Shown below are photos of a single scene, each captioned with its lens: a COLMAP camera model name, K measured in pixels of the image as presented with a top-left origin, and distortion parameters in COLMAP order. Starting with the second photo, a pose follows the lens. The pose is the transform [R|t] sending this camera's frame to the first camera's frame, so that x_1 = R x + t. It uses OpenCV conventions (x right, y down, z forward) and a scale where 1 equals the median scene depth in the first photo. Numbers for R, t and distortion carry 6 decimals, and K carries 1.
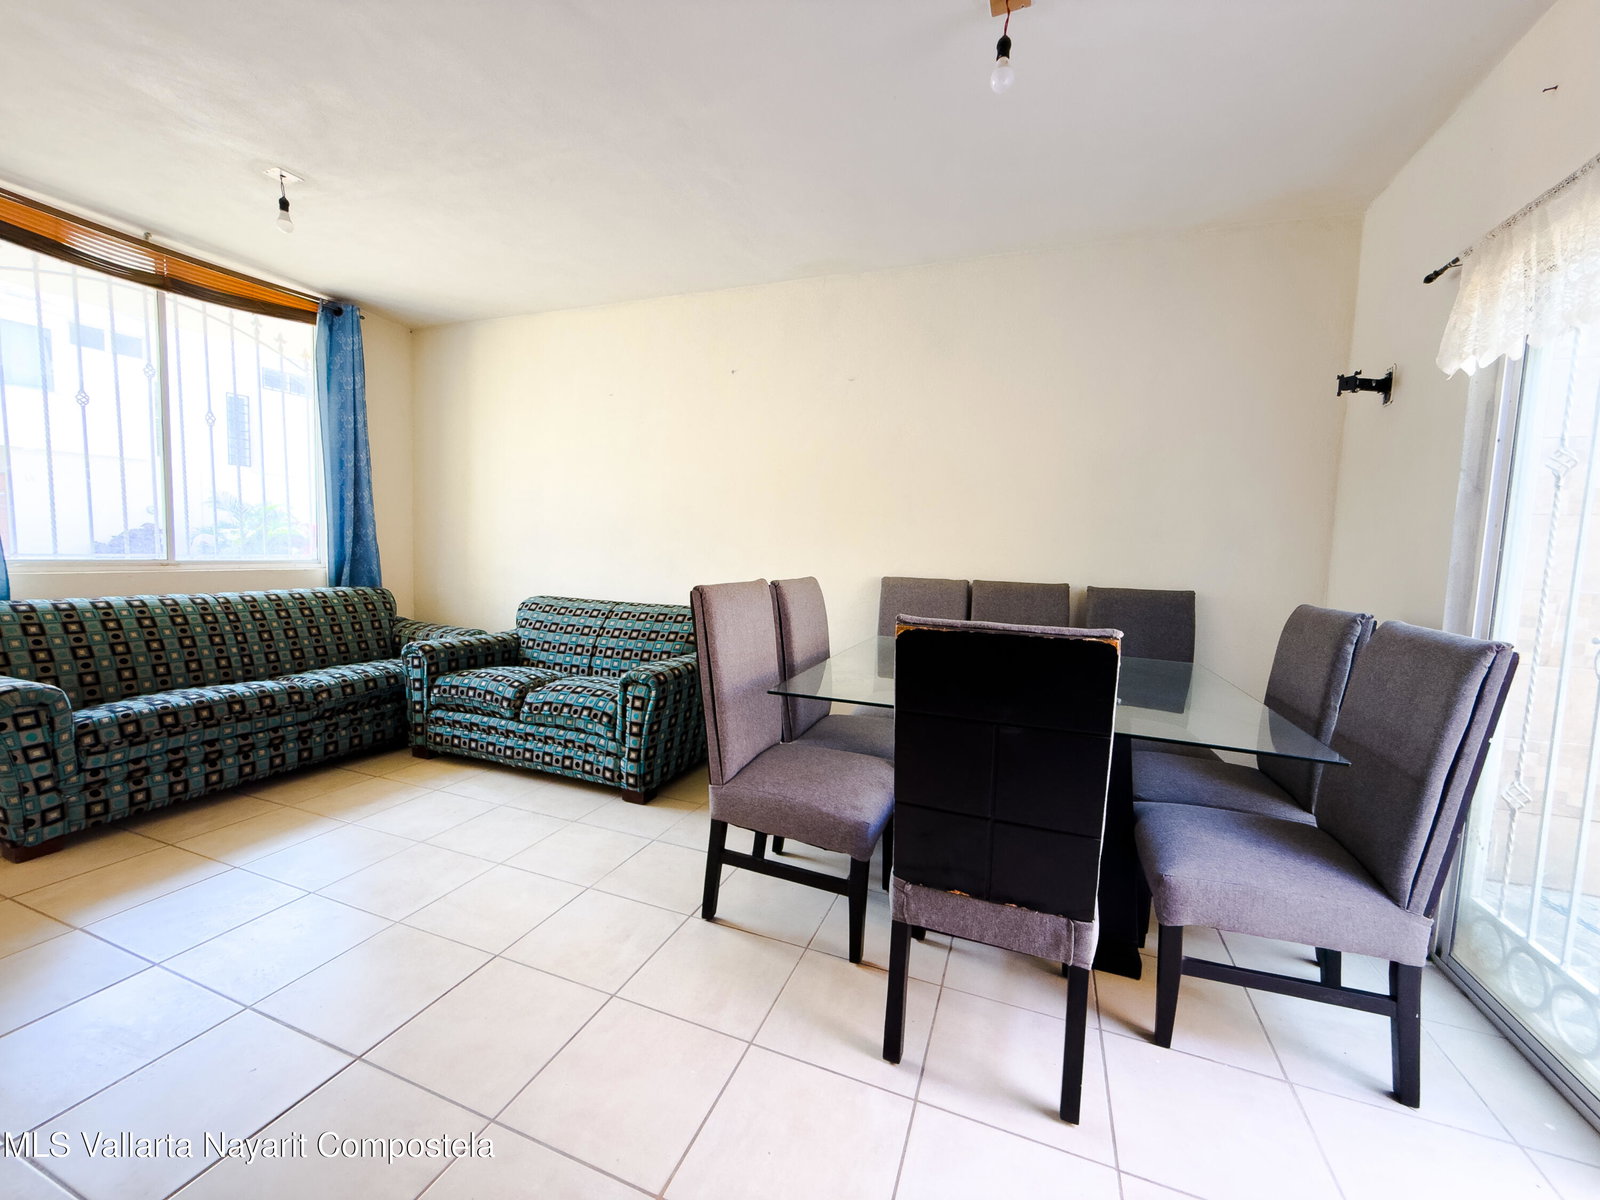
lens RADIAL K [[637.7, 0, 794.7], [0, 637.7, 597.4], [0, 0, 1]] dist [0.000453, -0.000344]
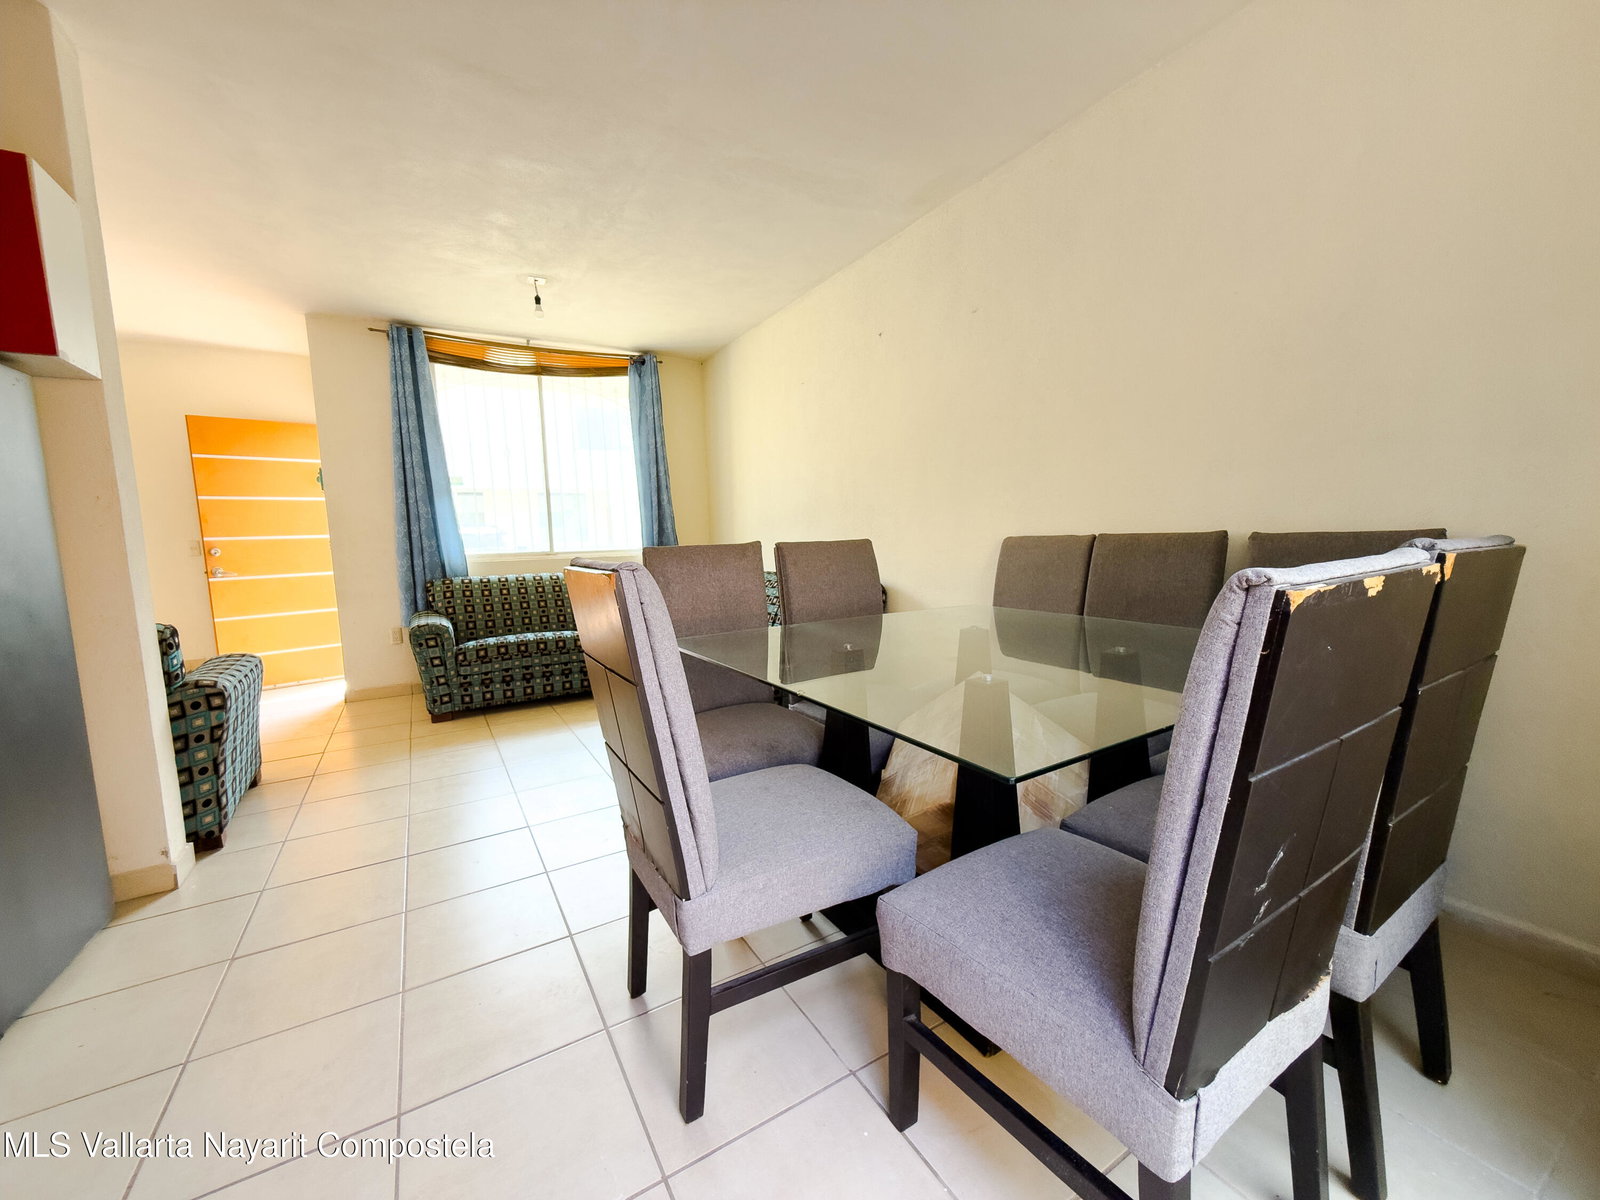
lens RADIAL K [[637.7, 0, 804.1], [0, 637.7, 602.9], [0, 0, 1]] dist [0.000453, -0.000344]
pose [[0.786947, 0.009297, -0.616950, 0.543897], [0.007853, 0.999655, 0.025081, 0.038335], [0.616970, -0.024582, 0.786602, 0.203537]]
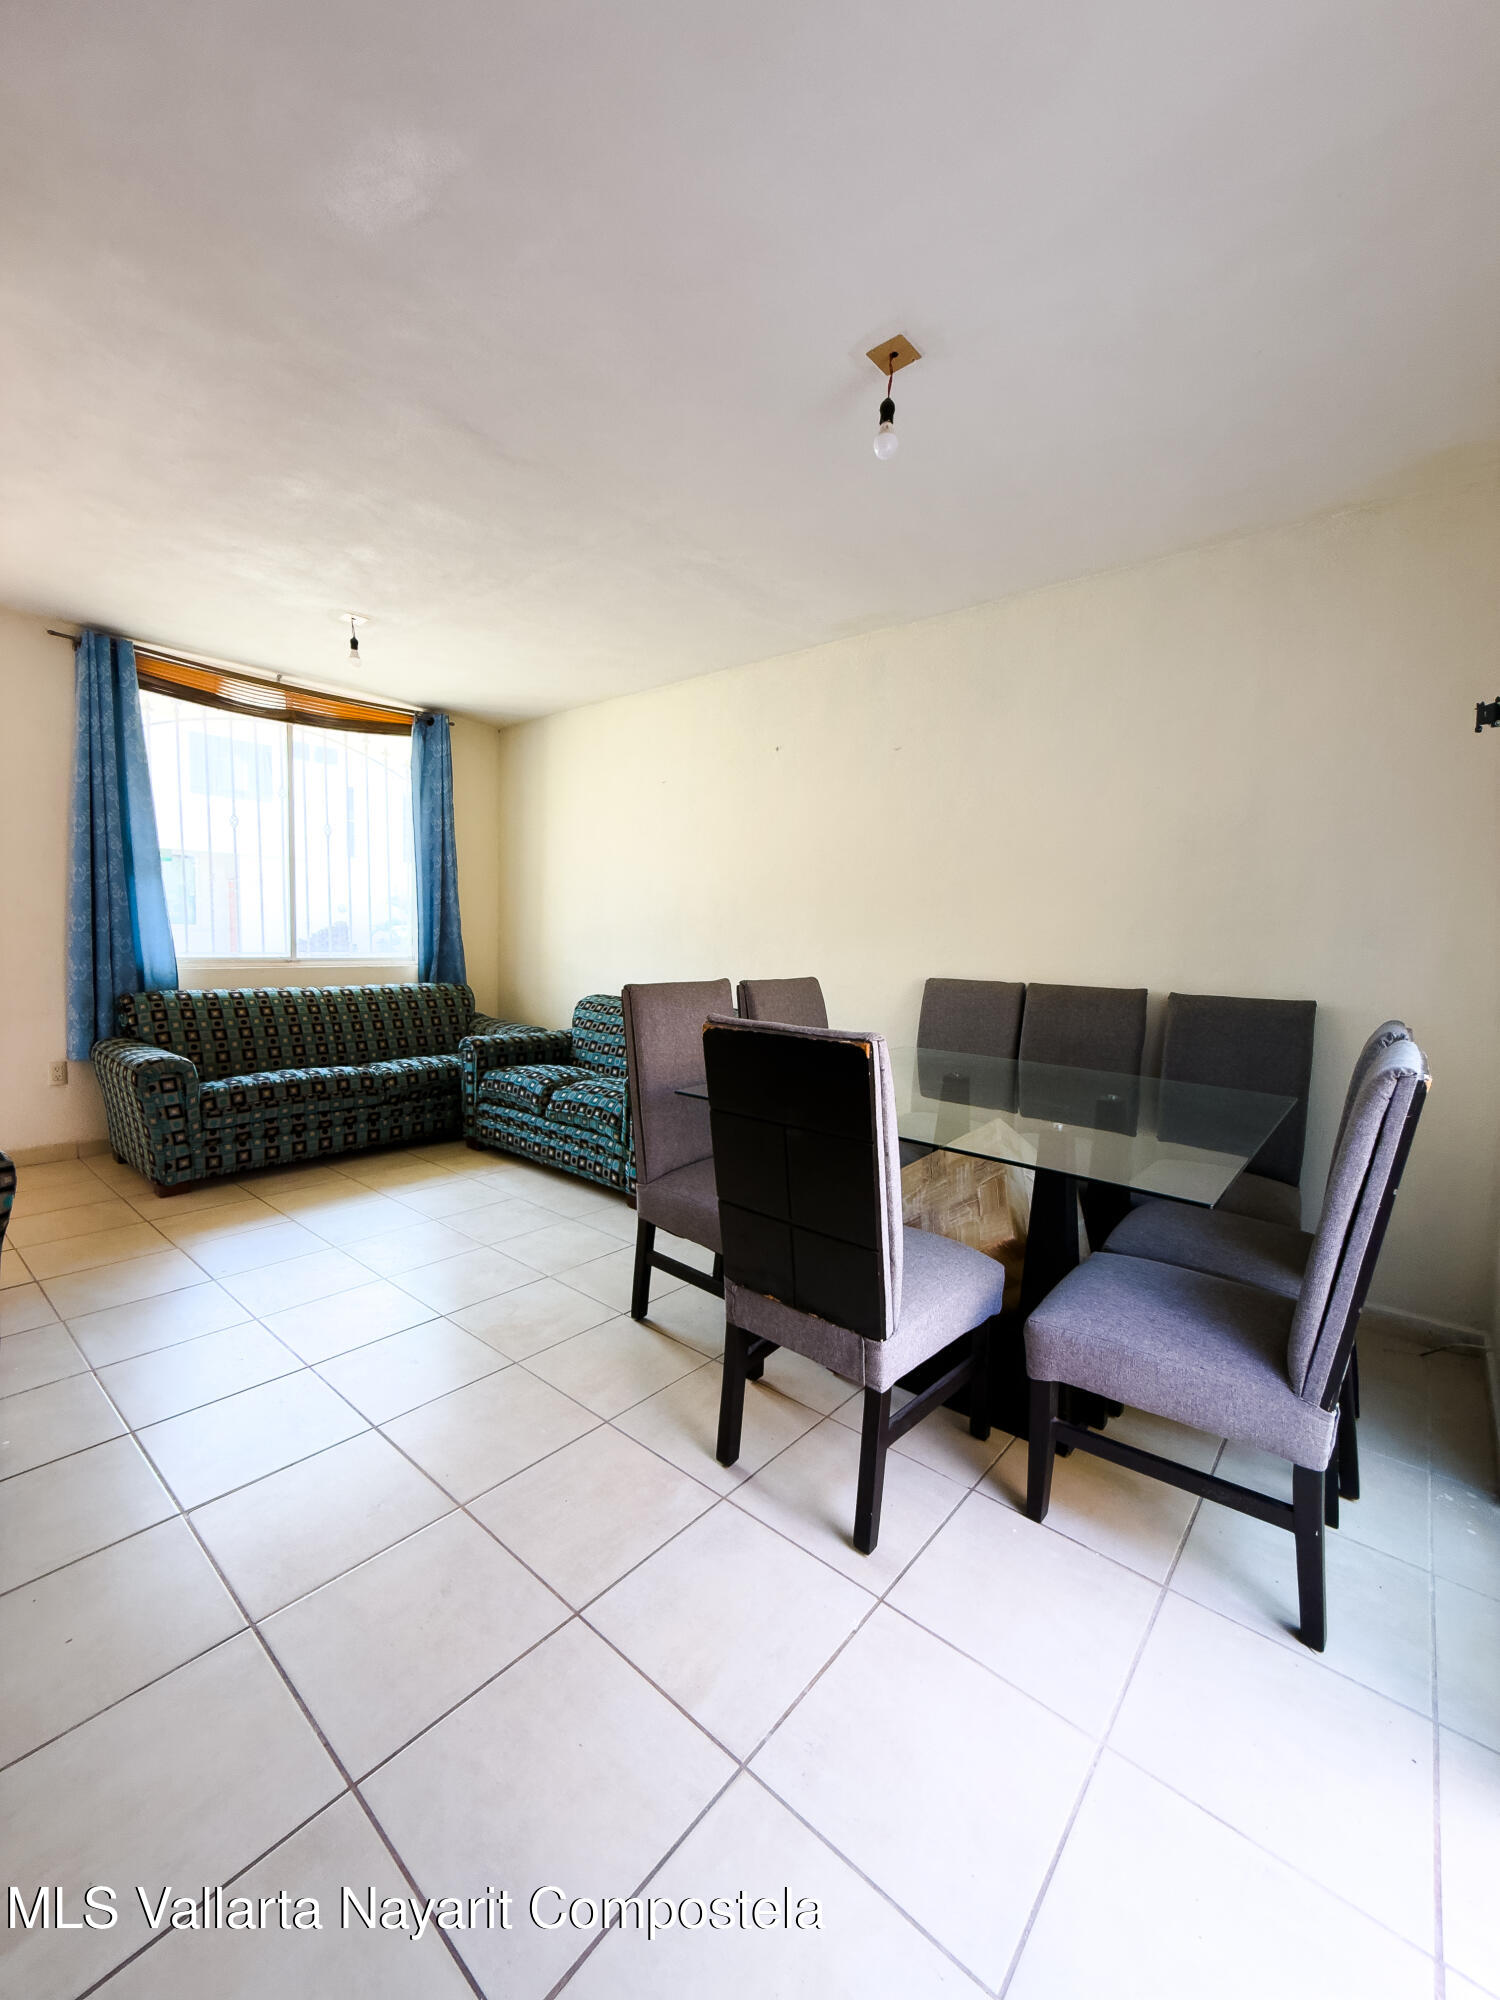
lens RADIAL K [[797.1, 0, 752.9], [0, 797.1, 994.3], [0, 0, 1]] dist [0.000453, -0.000344]
pose [[0.945103, 0.016176, -0.326372, 0.319812], [-0.019484, 0.999787, -0.006870, 0.001321], [0.326191, 0.012852, 0.945216, -0.092760]]
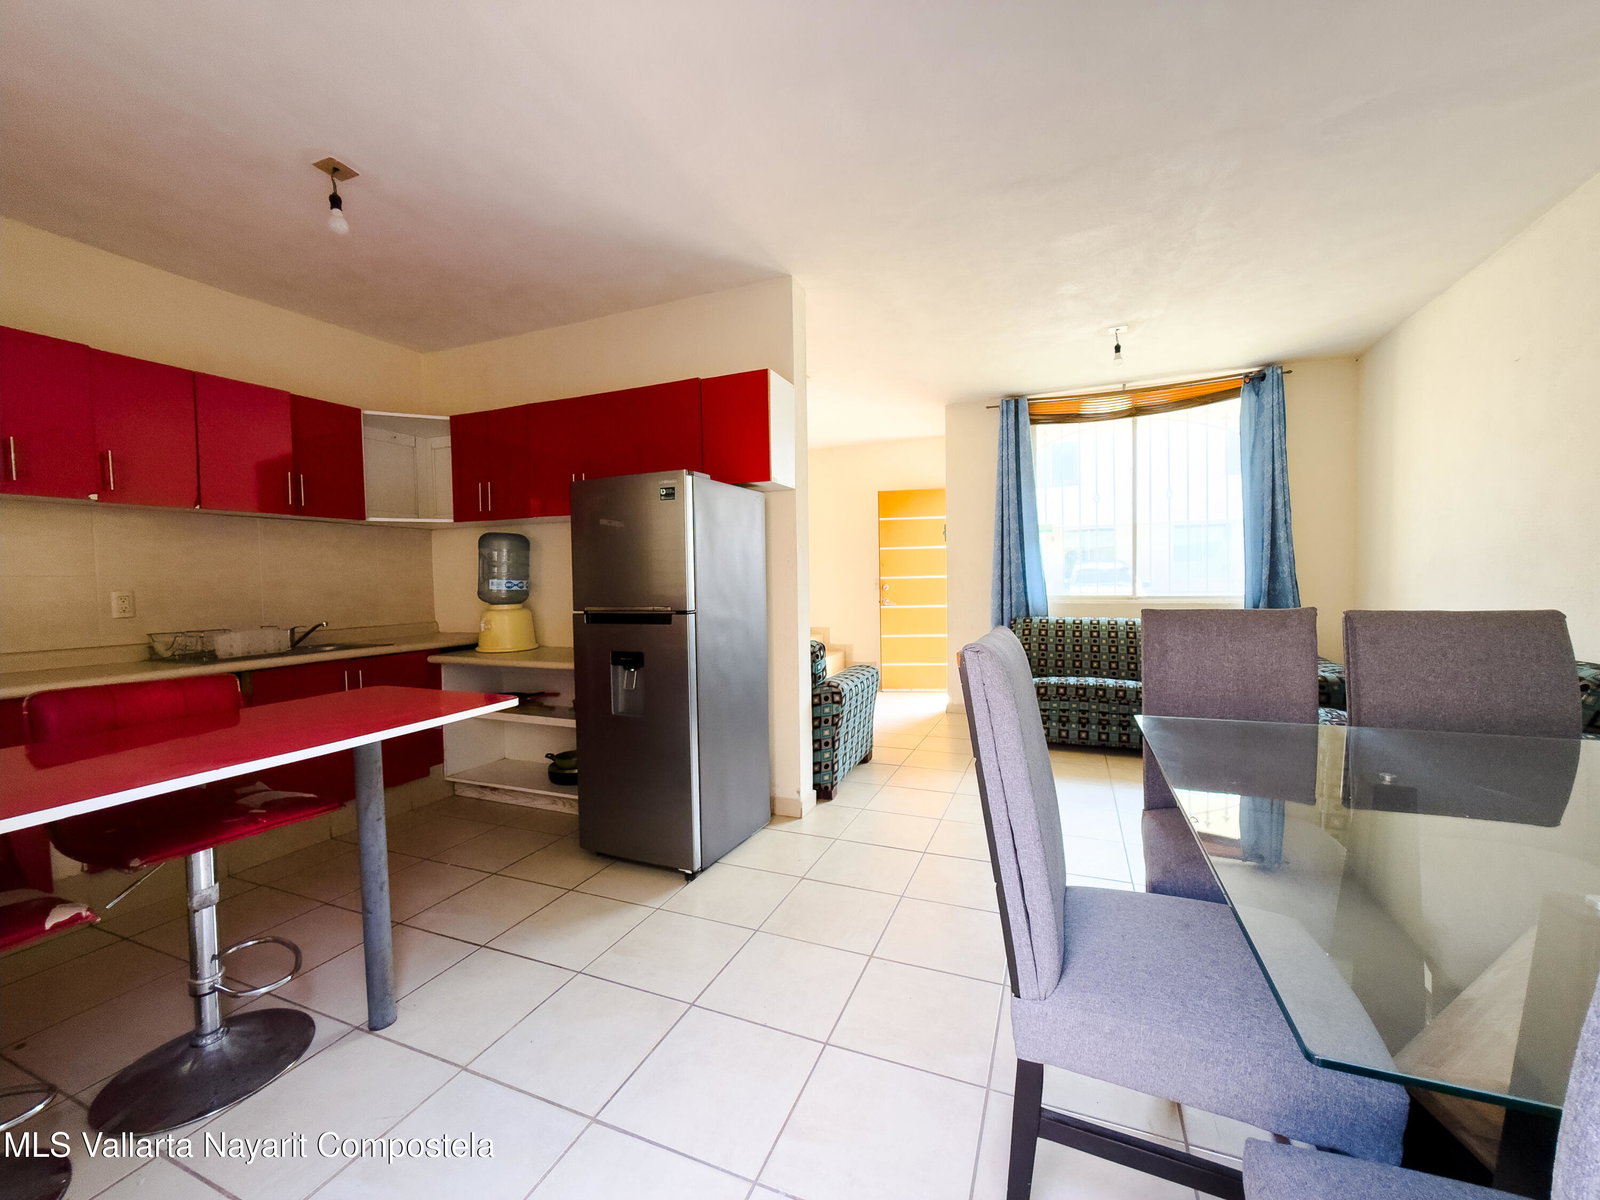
lens RADIAL K [[637.7, 0, 804.3], [0, 637.7, 602.8], [0, 0, 1]] dist [0.000453, -0.000344]
pose [[-0.026681, 0.001644, -0.999643, 0.633165], [-0.063334, 0.997987, 0.003332, 0.002130], [0.997636, 0.063400, -0.026523, 0.342165]]
